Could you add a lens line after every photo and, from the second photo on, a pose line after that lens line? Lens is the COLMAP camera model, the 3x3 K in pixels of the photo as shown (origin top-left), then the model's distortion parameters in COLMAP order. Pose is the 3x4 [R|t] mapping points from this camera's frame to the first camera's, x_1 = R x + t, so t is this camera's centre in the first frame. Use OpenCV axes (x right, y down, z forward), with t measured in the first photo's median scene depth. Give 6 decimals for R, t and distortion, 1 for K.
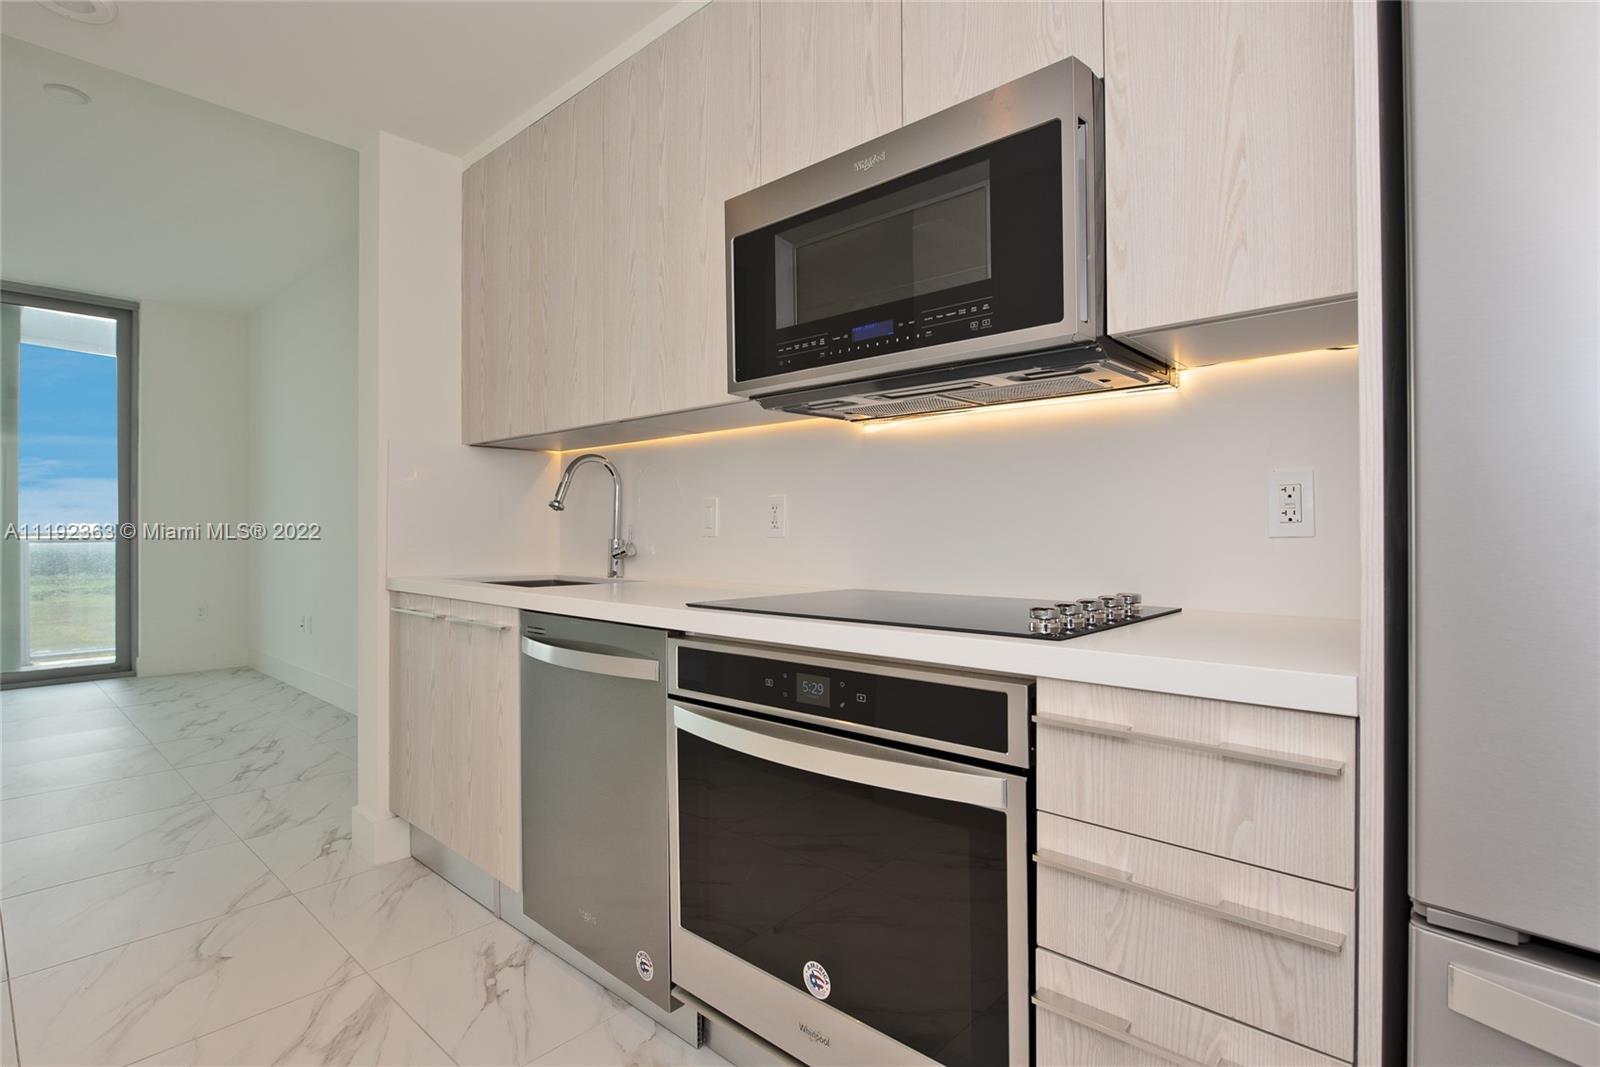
lens RADIAL K [[773.3, 0, 800.0], [0, 773.3, 533.5], [0, 0, 1]] dist [-0.005754, -0.000701]
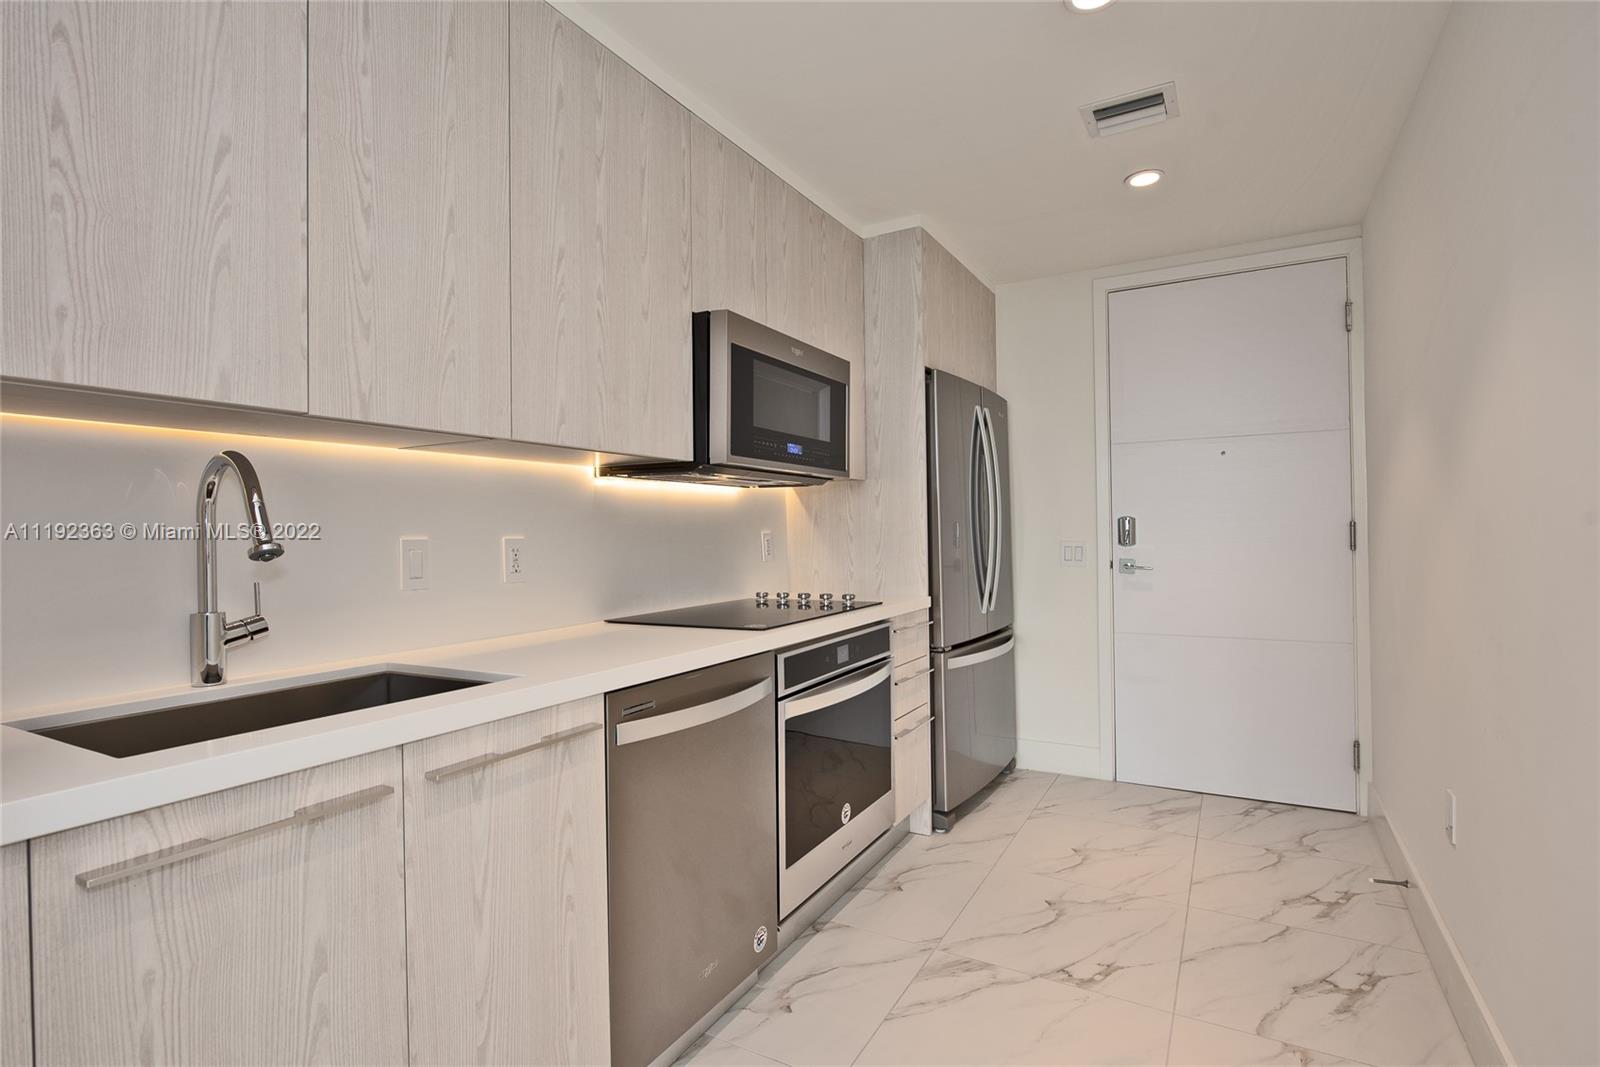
lens RADIAL K [[773.3, 0, 800.0], [0, 773.3, 533.5], [0, 0, 1]] dist [-0.005754, -0.000701]
pose [[-0.217666, 0.003555, 0.976017, -1.232800], [0.017700, 0.999843, 0.000305, -0.057791], [-0.975863, 0.017342, -0.217695, 1.062142]]
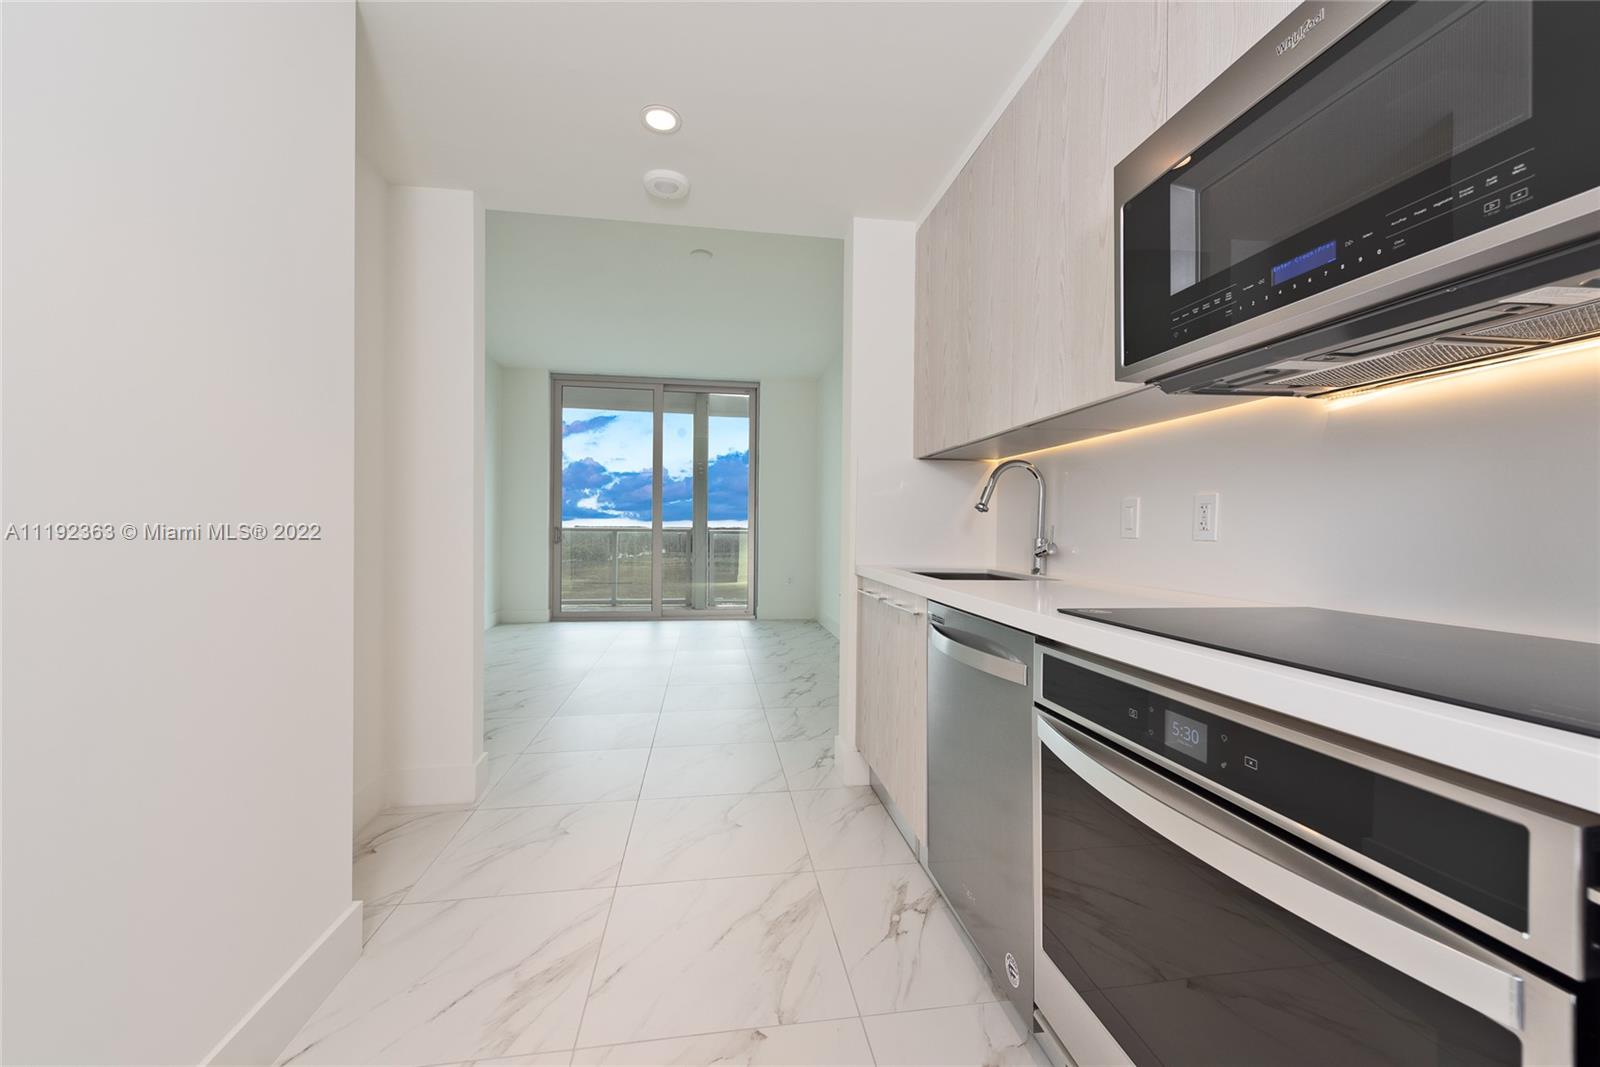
lens RADIAL K [[629.0, 0, 800.0], [0, 629.0, 533.5], [0, 0, 1]] dist [0.008134, -0.003862]
pose [[0.772279, 0.014883, -0.635109, 0.085370], [-0.012992, 0.999886, 0.007632, -0.002938], [0.635150, 0.002357, 0.772385, 0.179691]]
